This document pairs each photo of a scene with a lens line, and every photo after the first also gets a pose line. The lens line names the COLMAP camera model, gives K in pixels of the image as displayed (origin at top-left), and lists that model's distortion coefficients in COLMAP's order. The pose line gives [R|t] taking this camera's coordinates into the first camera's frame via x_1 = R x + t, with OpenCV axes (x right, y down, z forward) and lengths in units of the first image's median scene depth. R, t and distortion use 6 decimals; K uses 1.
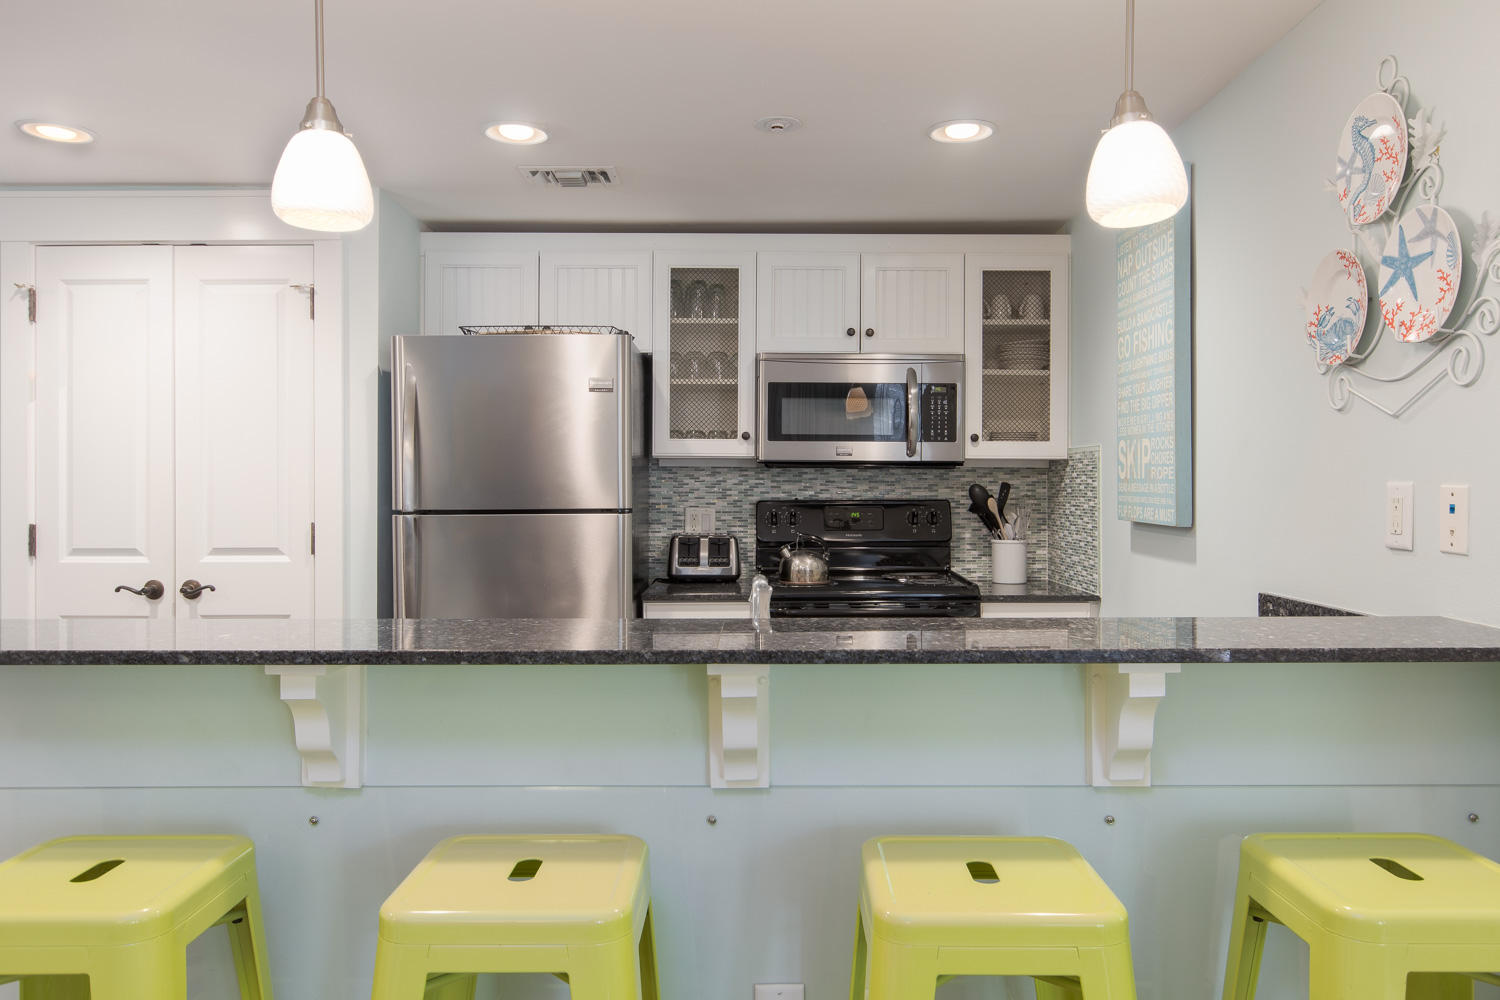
lens RADIAL K [[1058.1, 0, 750.0], [0, 1058.1, 500.0], [0, 0, 1]] dist [-0.002817, -0.004018]
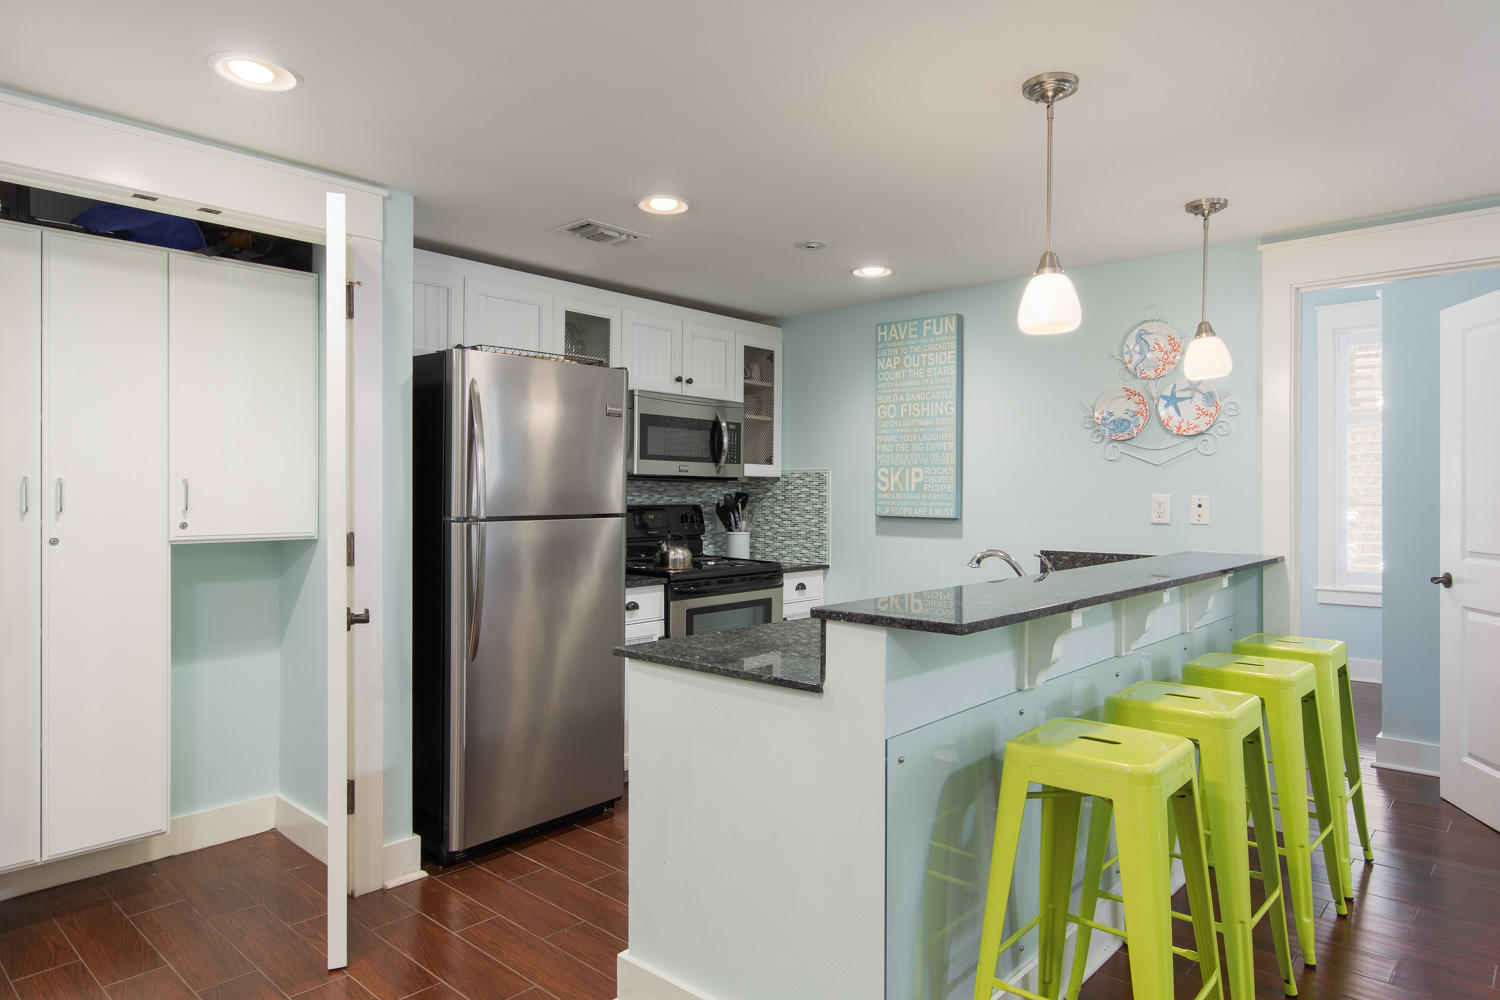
lens RADIAL K [[909.9, 0, 750.0], [0, 909.9, 500.0], [0, 0, 1]] dist [0.004547, 0.000413]
pose [[0.667650, -0.003001, 0.744469, -0.698617], [0.007591, 0.999967, -0.002777, -0.002729], [-0.744436, 0.007505, 0.667651, 0.169074]]
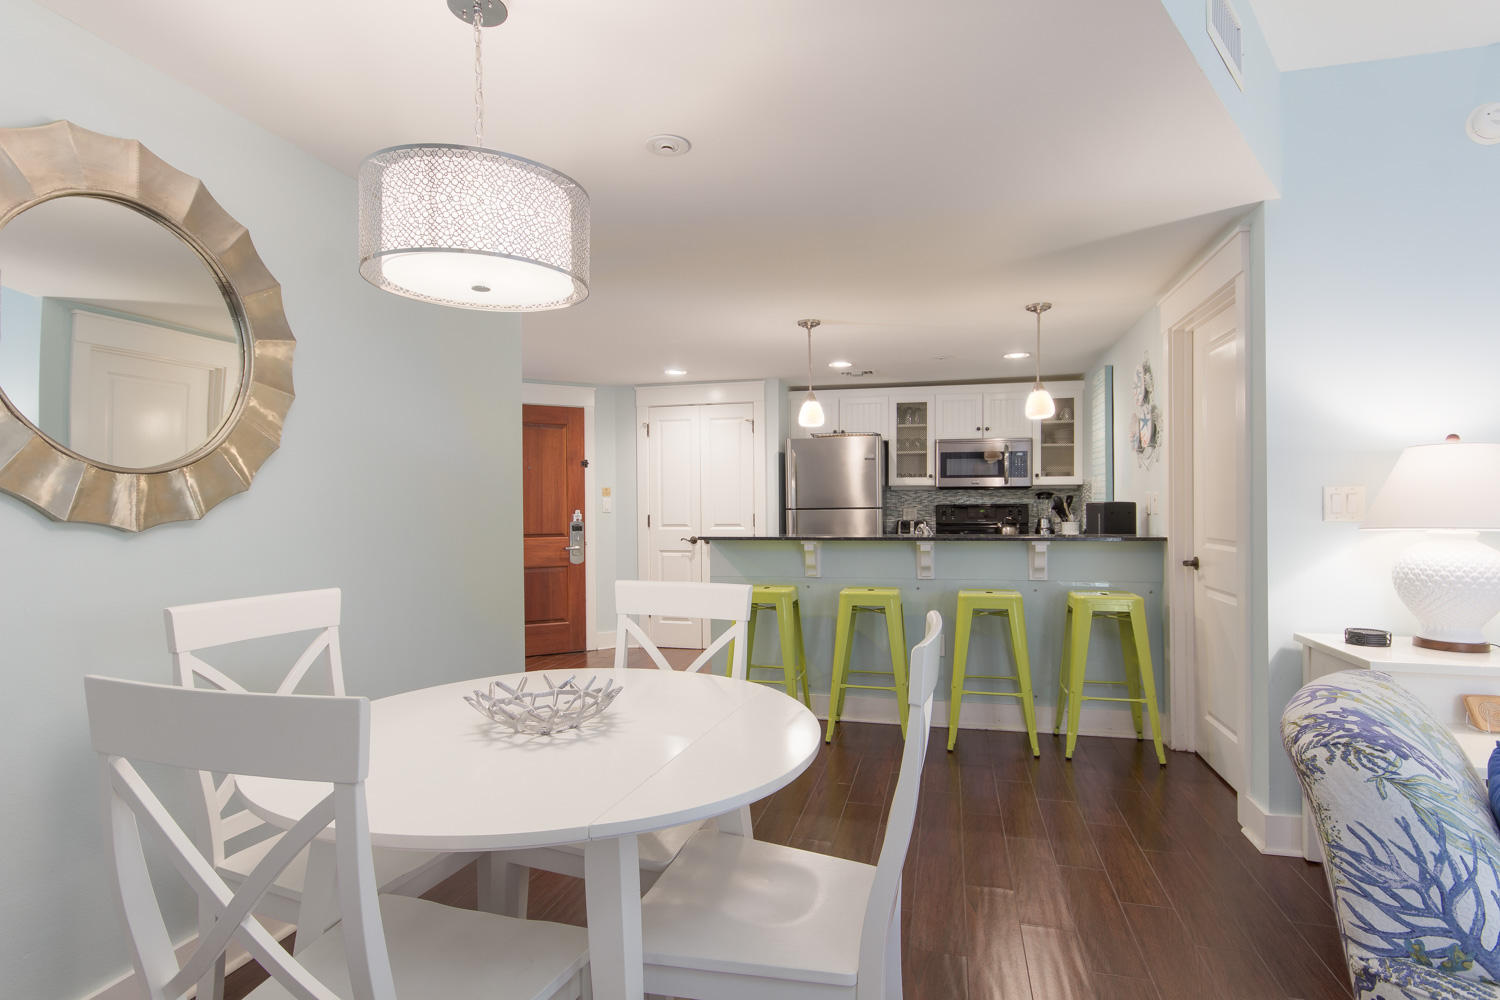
lens RADIAL K [[769.2, 0, 755.4], [0, 769.2, 506.4], [0, 0, 1]] dist [-0.001566, -0.000372]
pose [[0.972063, -0.006008, -0.234644, 0.017328], [0.003361, 0.999926, -0.011681, 0.022852], [0.234697, 0.010566, 0.972011, -0.691747]]
